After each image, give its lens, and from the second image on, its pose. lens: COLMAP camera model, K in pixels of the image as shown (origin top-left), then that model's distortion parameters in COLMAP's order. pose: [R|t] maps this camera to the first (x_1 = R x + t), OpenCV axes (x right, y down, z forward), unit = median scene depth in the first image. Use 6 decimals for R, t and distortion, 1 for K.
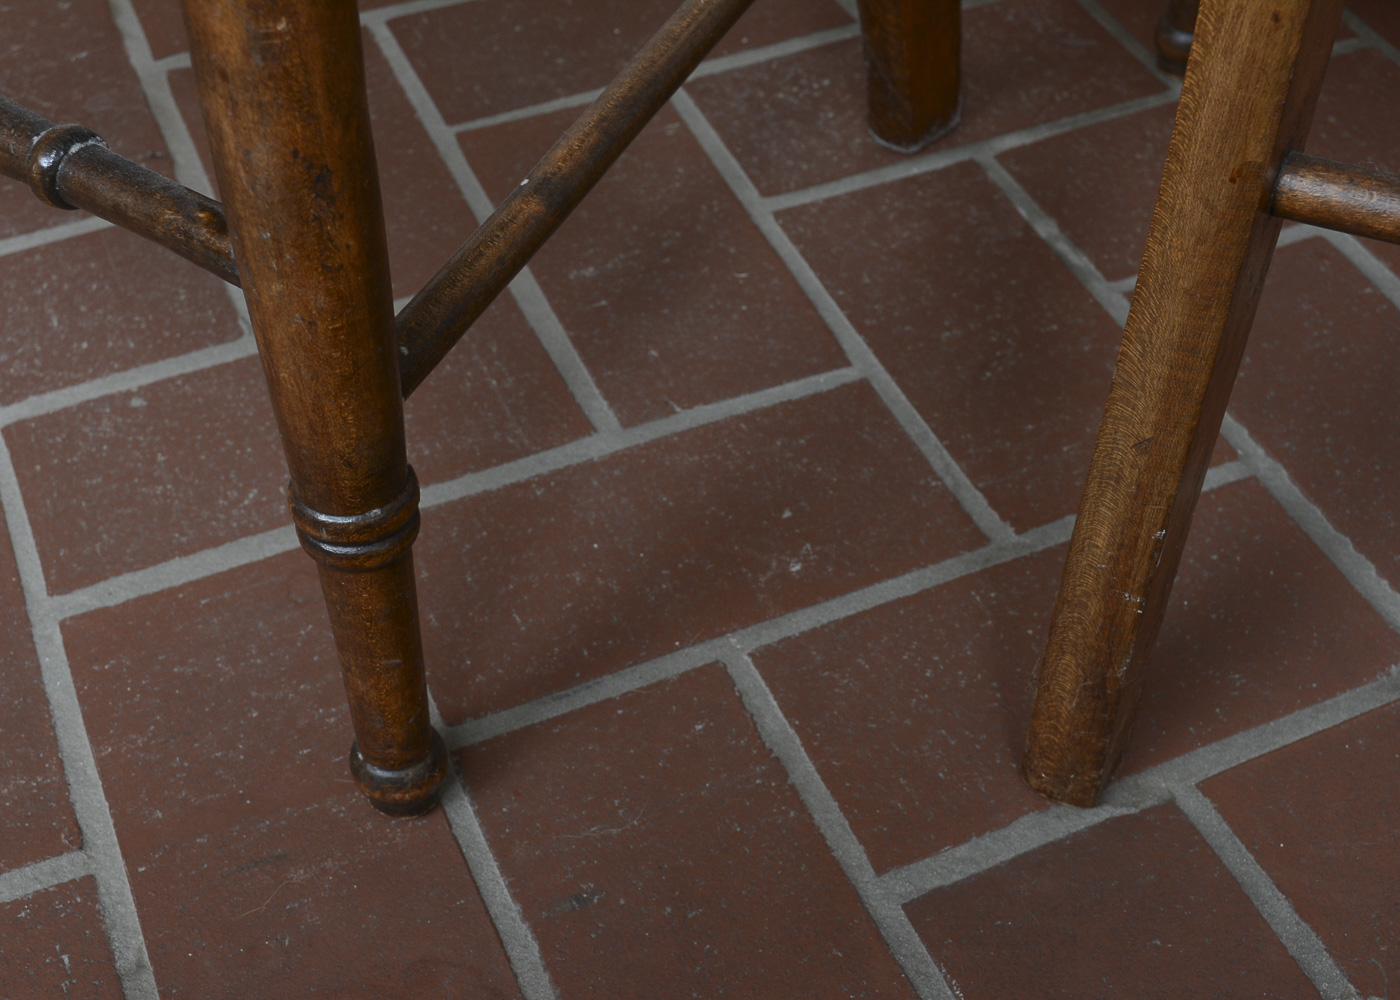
lens RADIAL K [[1981.1, 0, 700.0], [0, 1981.1, 500.0], [0, 0, 1]] dist [-0.034615, 0.019791]
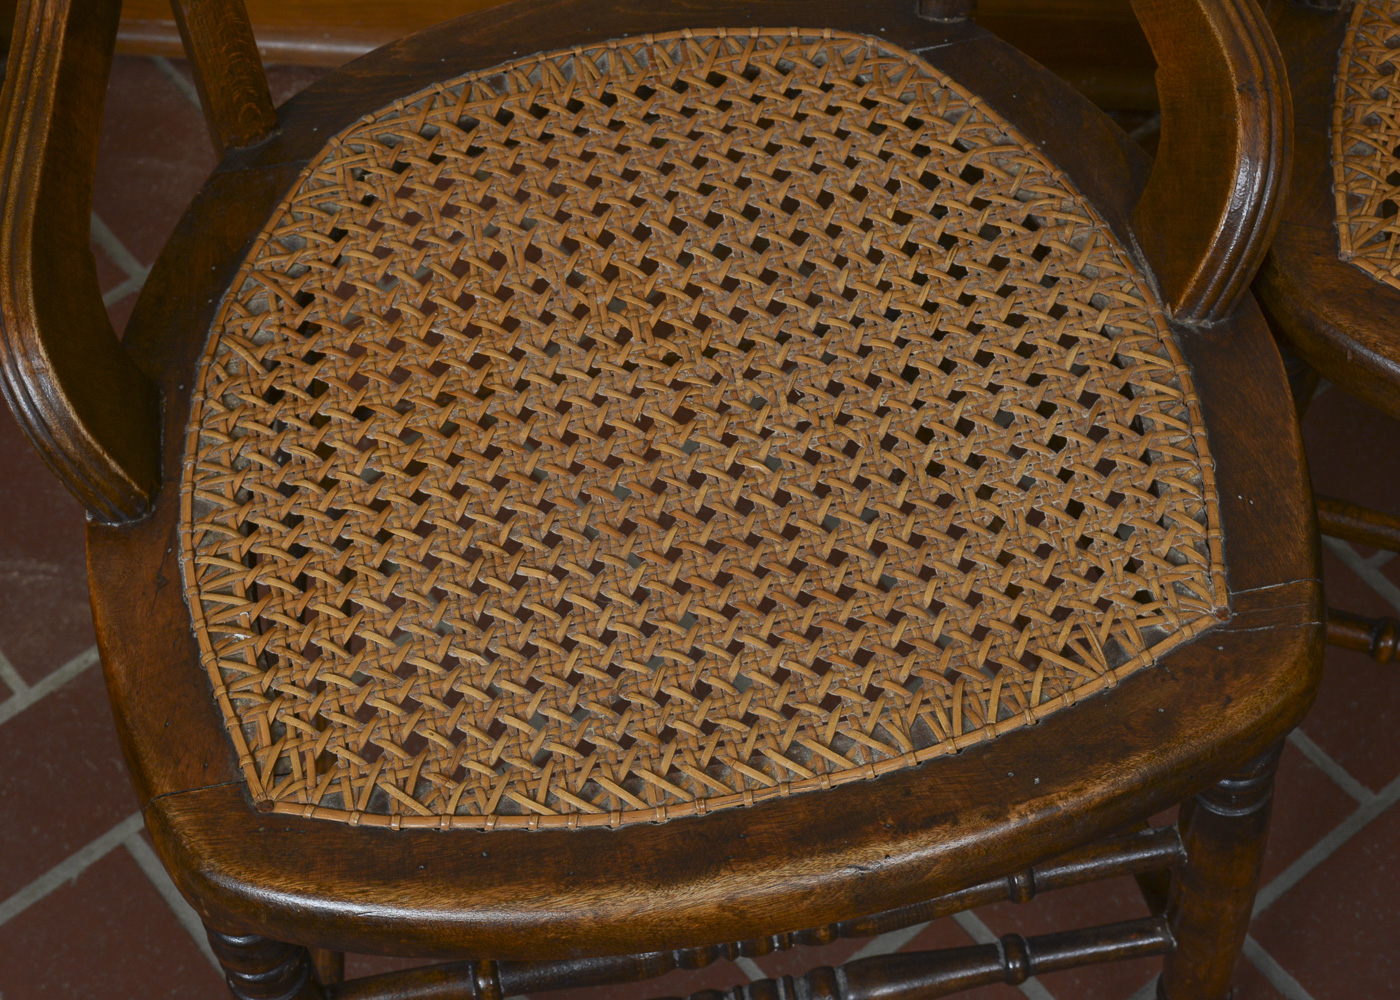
lens RADIAL K [[2676.0, 0, 700.0], [0, 2676.0, 500.0], [0, 0, 1]] dist [0.007487, 0.044615]
pose [[0.965467, -0.234977, 0.112516, -0.529451], [0.210500, 0.958045, 0.194525, -0.722934], [-0.153505, -0.164123, 0.974423, -0.907058]]
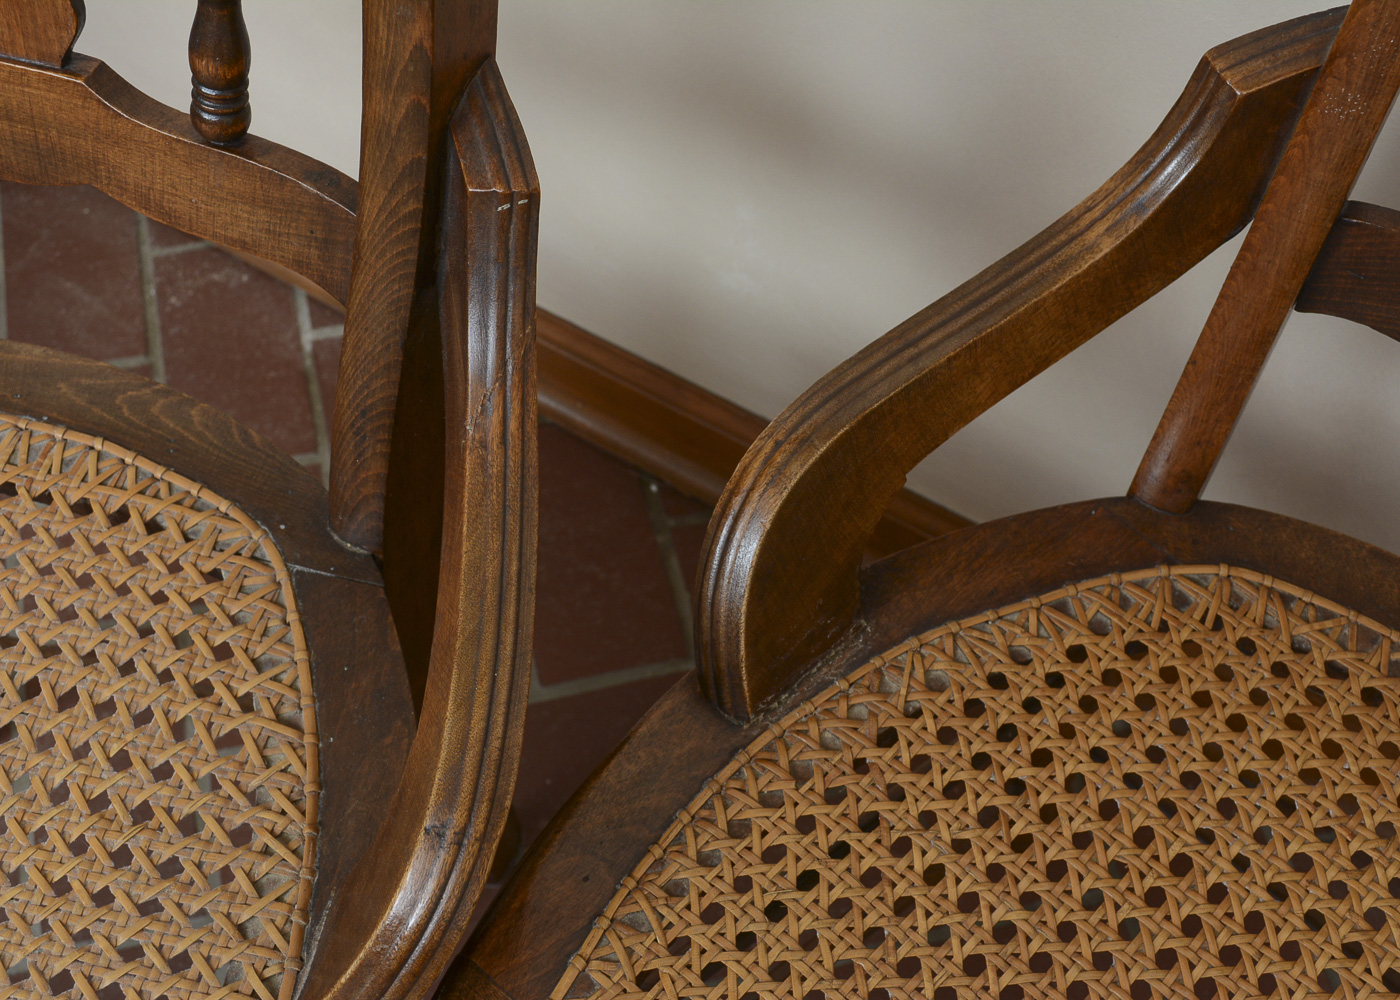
lens RADIAL K [[1818.3, 0, 700.0], [0, 1818.3, 500.0], [0, 0, 1]] dist [-0.033247, -0.016068]
pose [[0.984837, 0.165454, -0.052169, 0.121933], [-0.152802, 0.969674, 0.190744, -0.896544], [0.082146, -0.179880, 0.980253, -0.191266]]
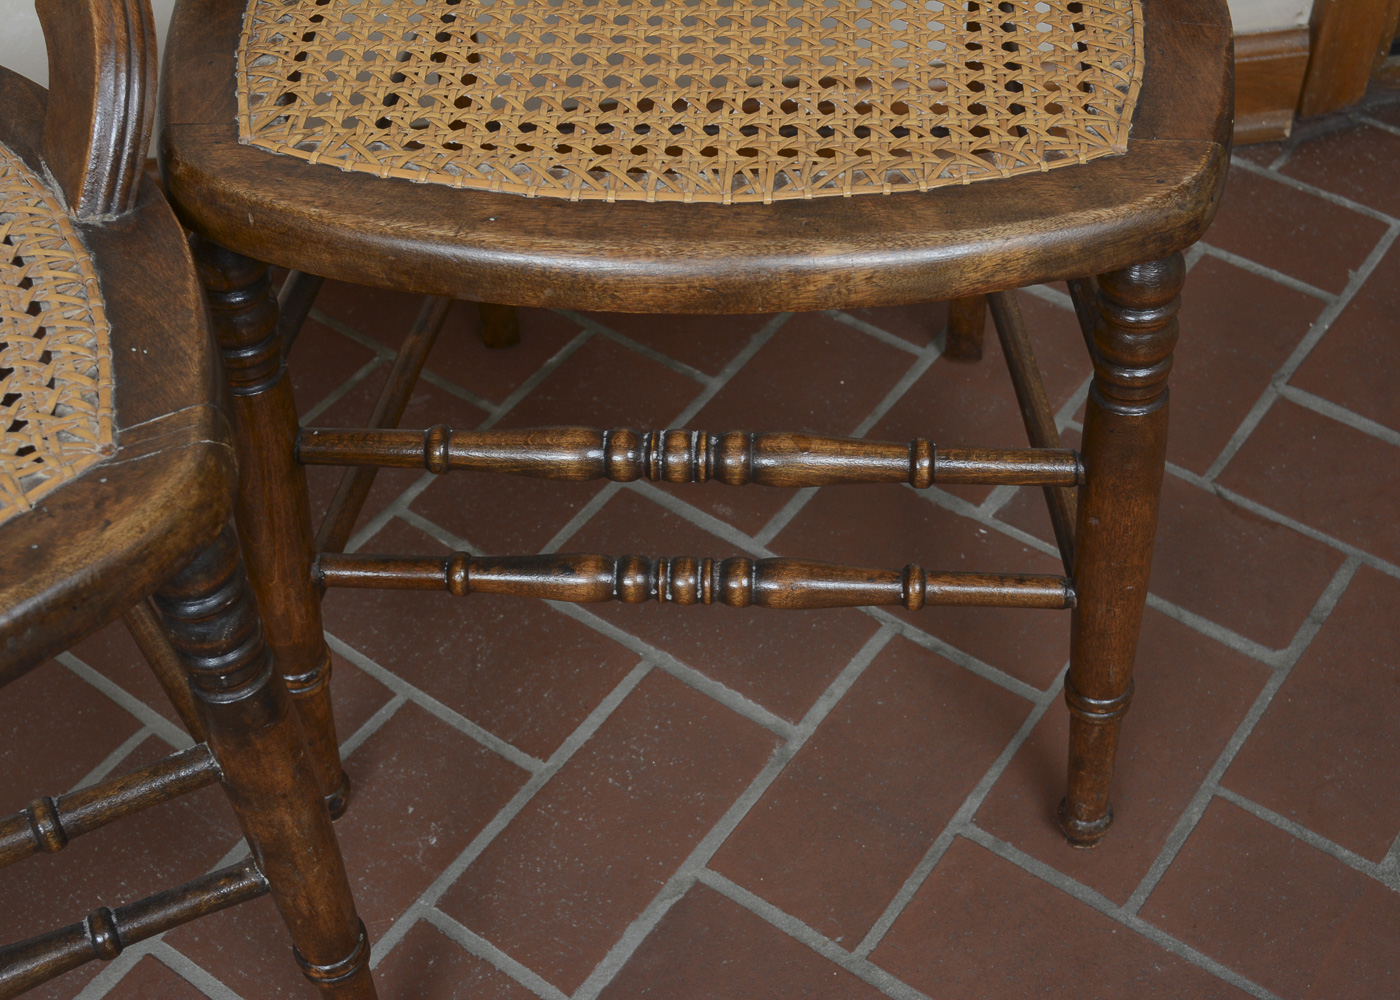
lens RADIAL K [[1981.1, 0, 700.0], [0, 1981.1, 500.0], [0, 0, 1]] dist [-0.034615, 0.019791]
pose [[0.863950, -0.376705, 0.334191, -0.199165], [0.371155, 0.924854, 0.082999, -0.277542], [-0.340344, 0.052329, 0.938844, -0.608424]]
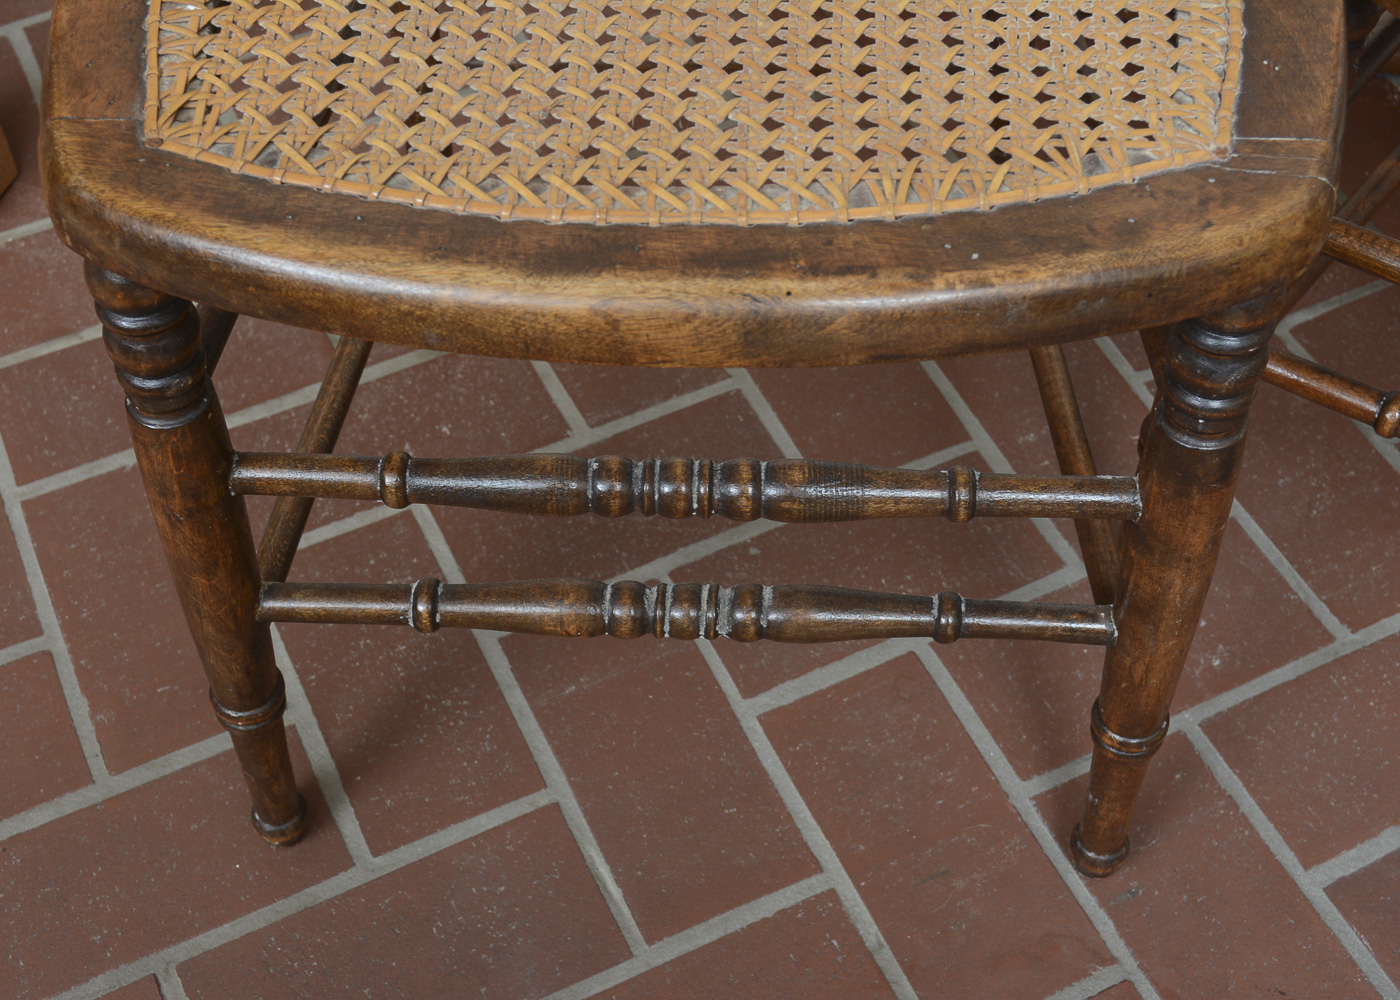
lens RADIAL K [[1981.1, 0, 700.0], [0, 1981.1, 500.0], [0, 0, 1]] dist [-0.034615, 0.019791]
pose [[0.999289, -0.029223, 0.023835, -0.391776], [0.026482, 0.993780, 0.108171, -0.272529], [-0.026848, -0.107463, 0.993847, -0.522197]]
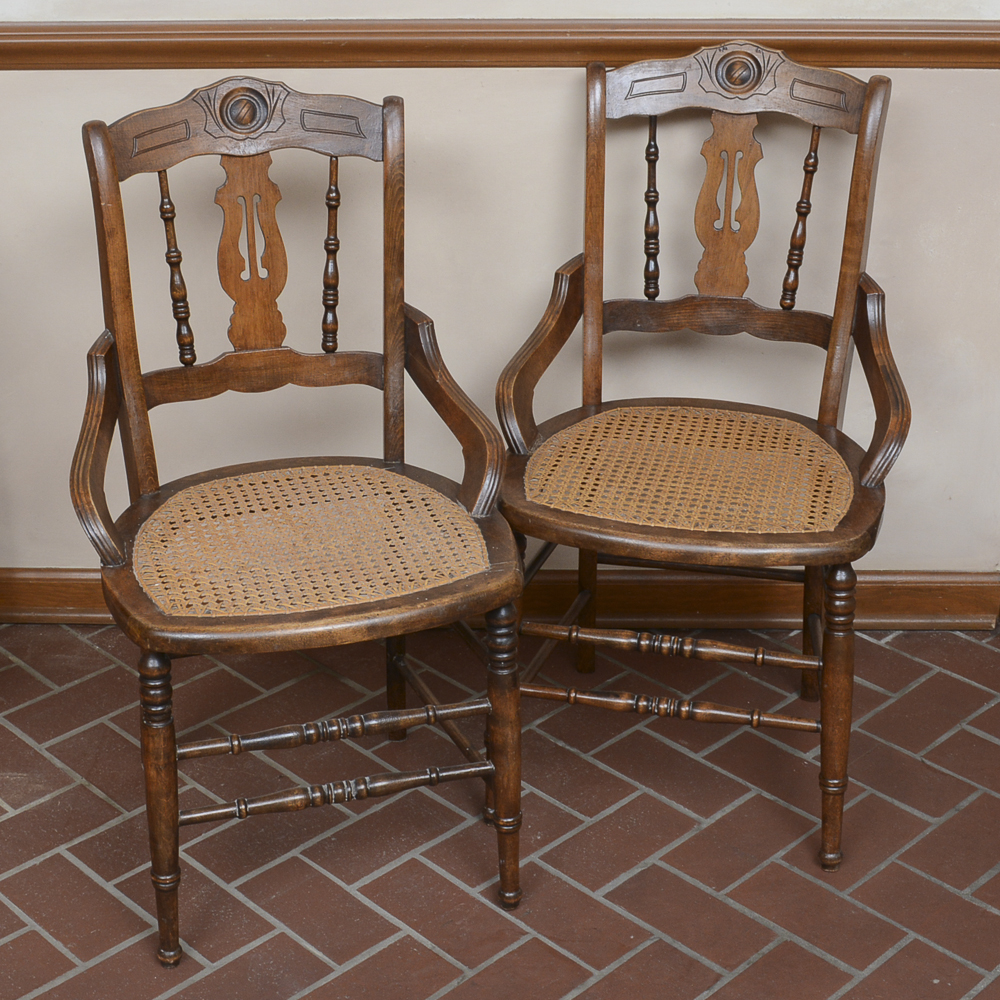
lens RADIAL K [[1950.9, 0, 445.1], [0, 1950.9, 501.6], [0, 0, 1]] dist [-0.043883, -0.197093]
pose [[0.941033, -0.148306, 0.304077, -1.116140], [0.241263, 0.924263, -0.295854, 0.483050], [-0.237170, 0.351771, 0.905543, -2.432277]]
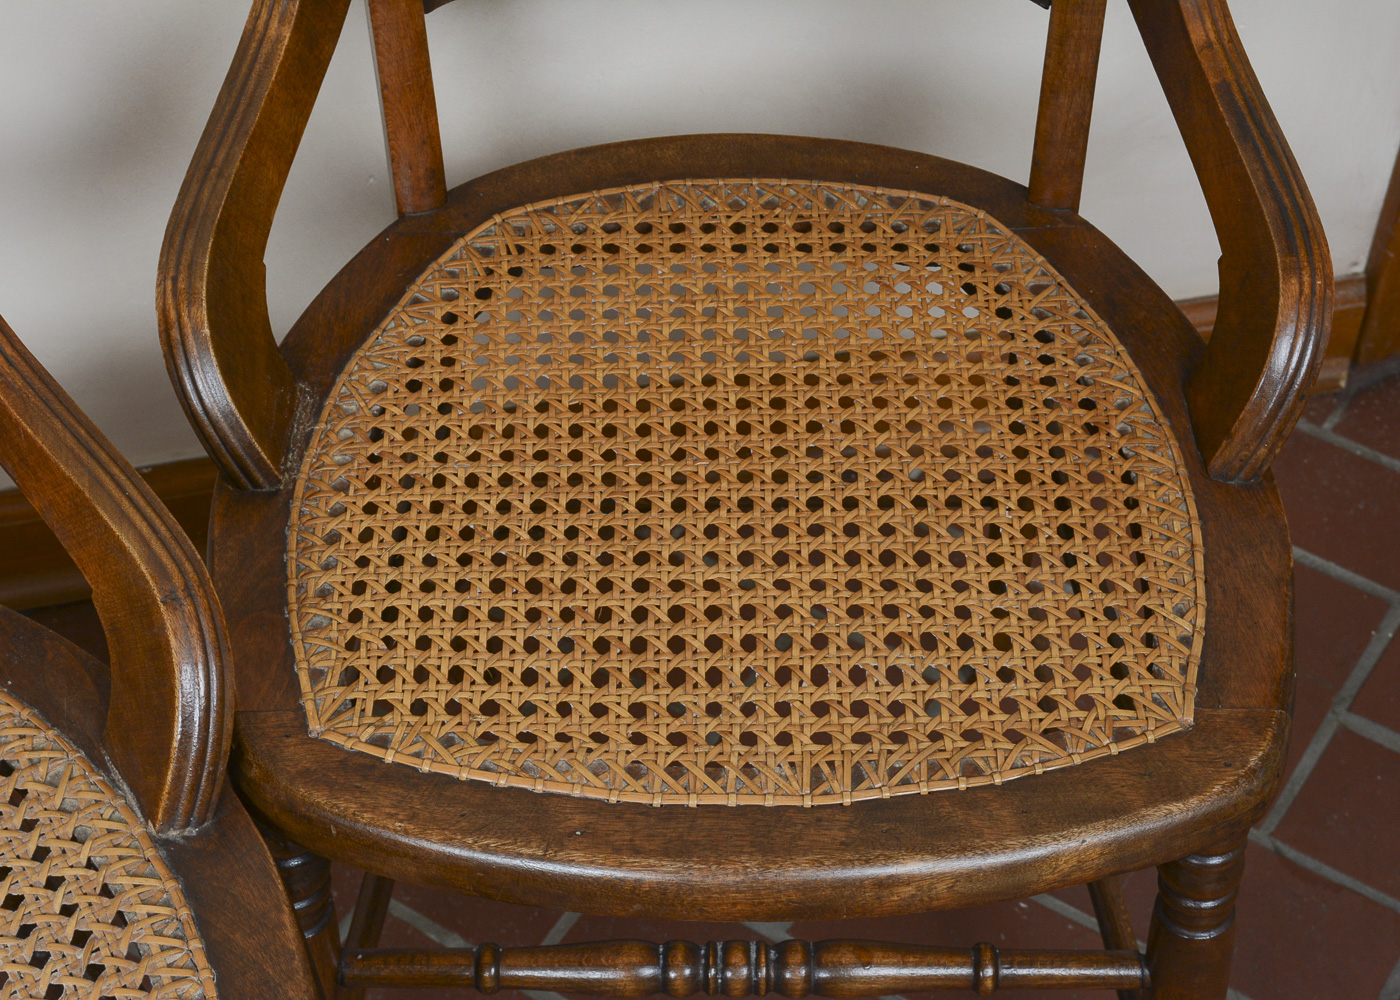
lens RADIAL K [[2676.0, 0, 700.0], [0, 2676.0, 500.0], [0, 0, 1]] dist [0.007487, 0.044615]
pose [[0.834336, -0.410268, 0.368190, -0.295477], [0.390484, 0.911300, 0.130591, -0.719557], [-0.389109, 0.034815, 0.920534, -0.972219]]
